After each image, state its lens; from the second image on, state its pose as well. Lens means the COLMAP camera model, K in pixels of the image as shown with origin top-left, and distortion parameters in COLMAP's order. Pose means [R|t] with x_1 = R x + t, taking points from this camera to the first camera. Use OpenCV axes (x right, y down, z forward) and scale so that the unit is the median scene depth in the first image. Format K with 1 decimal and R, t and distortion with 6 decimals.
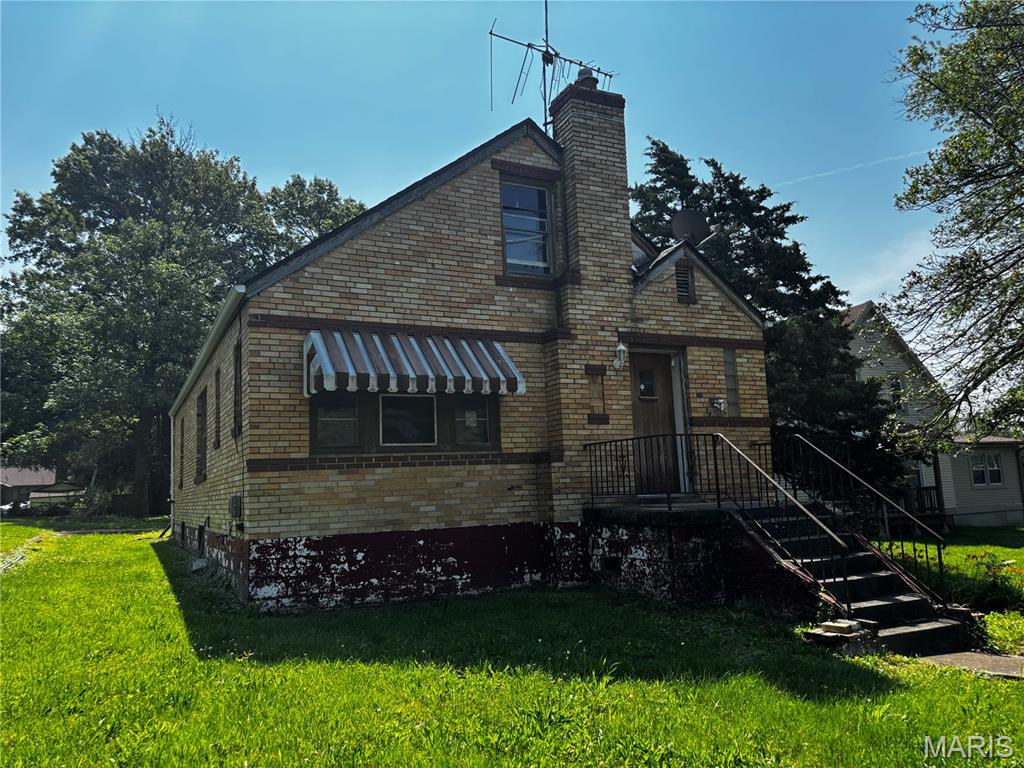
lens RADIAL K [[778.5, 0, 512.0], [0, 778.5, 384.0], [0, 0, 1]] dist [0.029830, -0.003161]
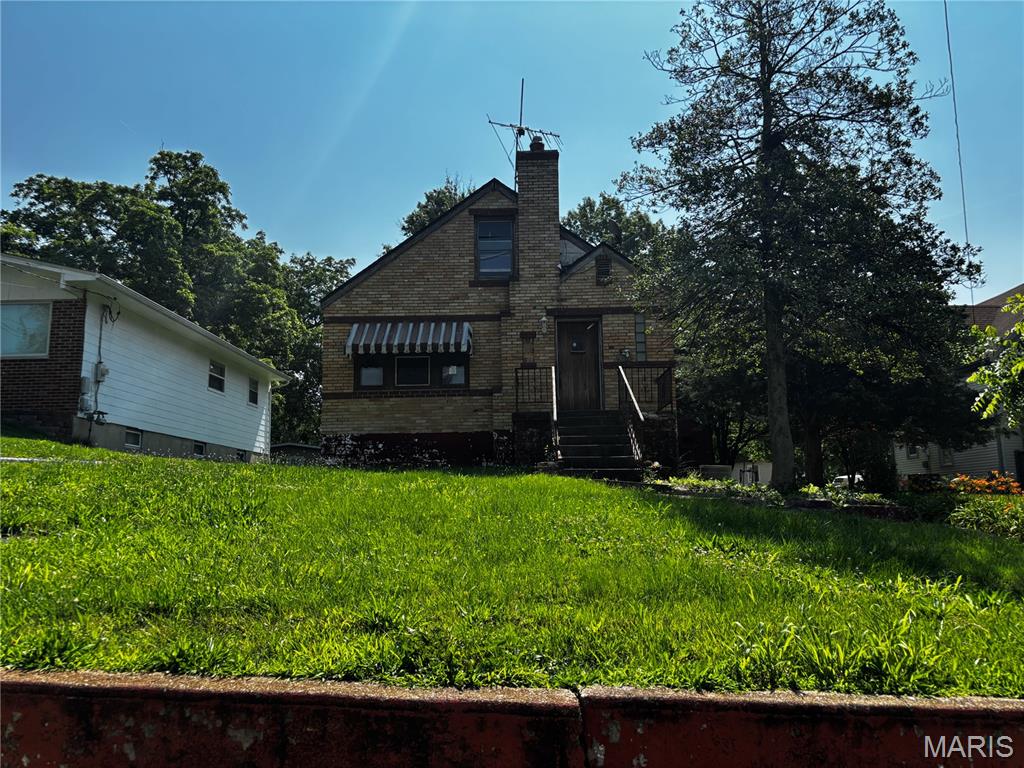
lens RADIAL K [[778.5, 0, 512.0], [0, 778.5, 384.0], [0, 0, 1]] dist [0.029830, -0.003161]
pose [[0.887744, -0.045617, -0.458072, 0.807263], [0.043819, 0.998933, -0.014558, 0.104287], [0.458247, -0.007149, 0.888796, -0.409593]]
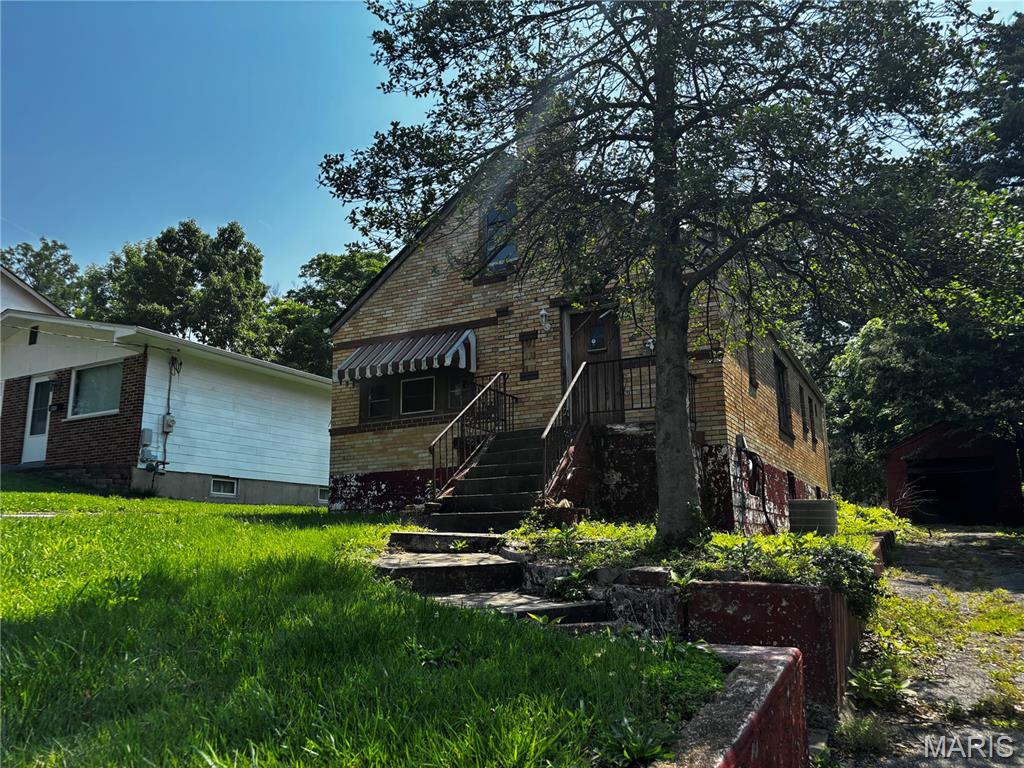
lens RADIAL K [[778.5, 0, 512.0], [0, 778.5, 384.0], [0, 0, 1]] dist [0.029830, -0.003161]
pose [[0.580441, -0.138785, -0.802388, 1.074517], [0.104189, 0.989928, -0.095854, 0.172953], [0.807610, -0.027962, 0.589054, 0.274824]]
